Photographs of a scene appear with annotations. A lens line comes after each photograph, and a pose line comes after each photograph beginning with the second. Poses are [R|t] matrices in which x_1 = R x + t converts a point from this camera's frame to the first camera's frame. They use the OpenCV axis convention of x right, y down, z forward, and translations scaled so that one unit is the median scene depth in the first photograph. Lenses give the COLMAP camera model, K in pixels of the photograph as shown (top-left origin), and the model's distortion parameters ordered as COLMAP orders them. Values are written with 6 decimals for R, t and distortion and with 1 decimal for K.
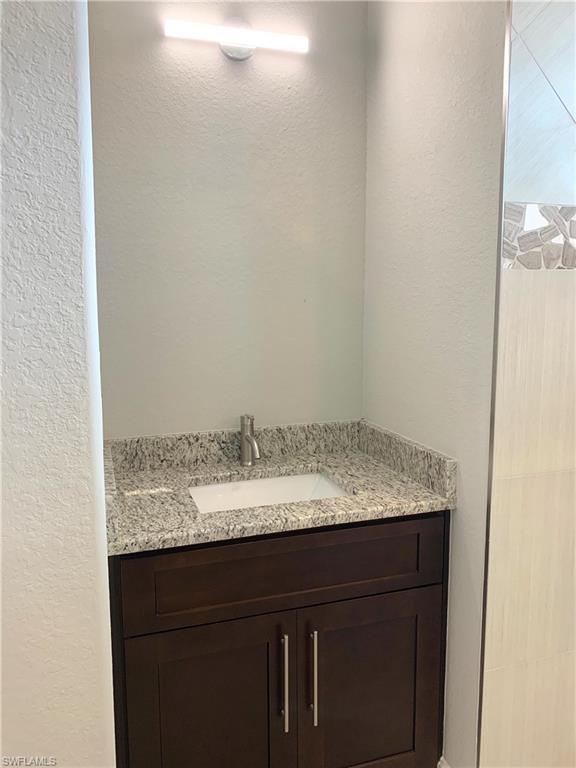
lens RADIAL K [[583.7, 0, 290.7], [0, 583.7, 377.3], [0, 0, 1]] dist [0.054044, -0.069316]
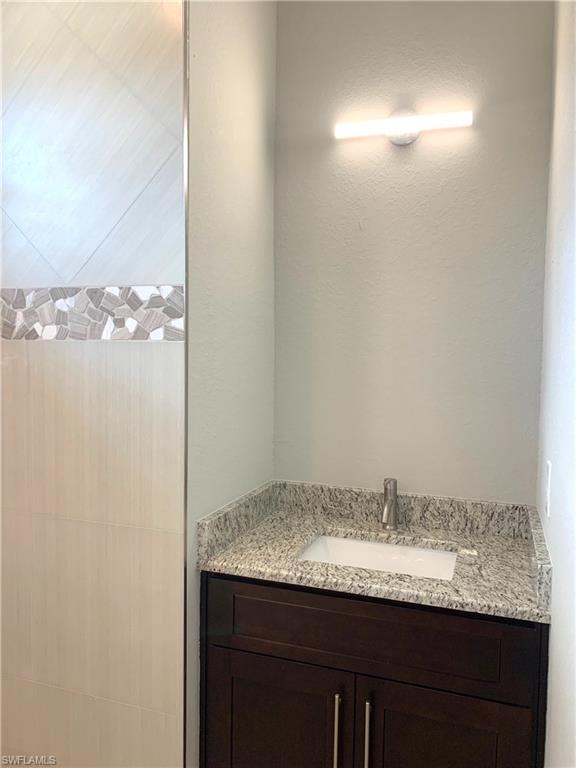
lens RADIAL K [[583.7, 0, 291.4], [0, 583.7, 379.2], [0, 0, 1]] dist [0.054044, -0.069316]
pose [[0.804934, 0.047038, -0.591497, 0.403511], [-0.099475, 0.993442, -0.056368, -0.033798], [0.584967, 0.104211, 0.804334, 0.061612]]
